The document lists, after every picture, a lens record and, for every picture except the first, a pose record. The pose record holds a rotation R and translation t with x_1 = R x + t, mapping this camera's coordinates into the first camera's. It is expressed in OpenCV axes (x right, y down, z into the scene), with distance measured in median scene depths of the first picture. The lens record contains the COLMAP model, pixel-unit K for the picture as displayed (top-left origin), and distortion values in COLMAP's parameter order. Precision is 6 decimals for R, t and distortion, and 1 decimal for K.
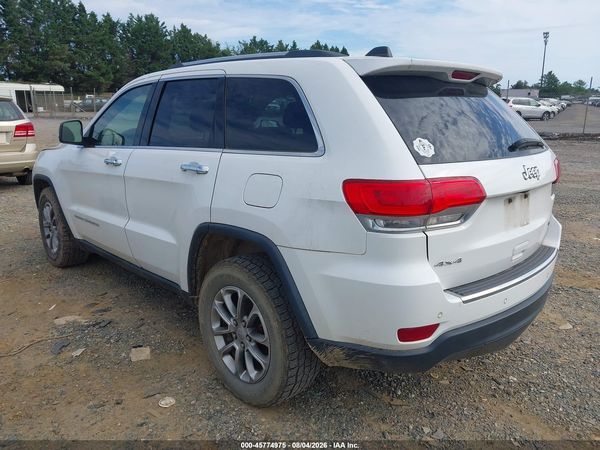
lens RADIAL K [[482.8, 0, 295.7], [0, 482.8, 224.3], [0, 0, 1]] dist [0.009380, -0.007298]
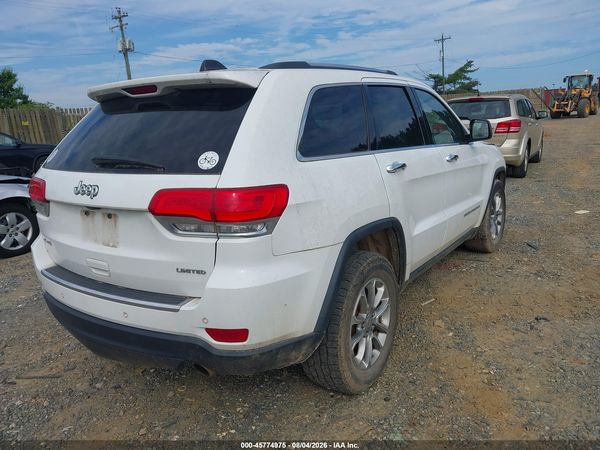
lens RADIAL K [[482.8, 0, 295.7], [0, 482.8, 224.3], [0, 0, 1]] dist [0.009380, -0.007298]
pose [[0.192109, 0.196112, -0.961579, 0.091695], [-0.176655, 0.970735, 0.162686, -0.016376], [0.965343, 0.138614, 0.221131, 0.071923]]
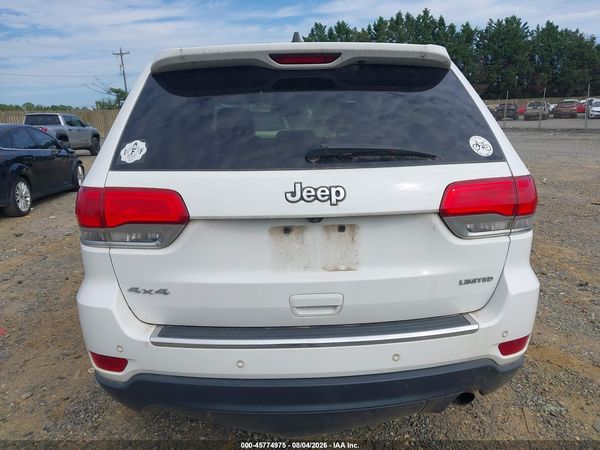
lens RADIAL K [[482.8, 0, 295.7], [0, 482.8, 224.3], [0, 0, 1]] dist [0.009380, -0.007298]
pose [[0.749805, 0.113700, -0.651817, 0.054443], [-0.124076, 0.991811, 0.030278, -0.004786], [0.649922, 0.058172, 0.757772, 0.028084]]
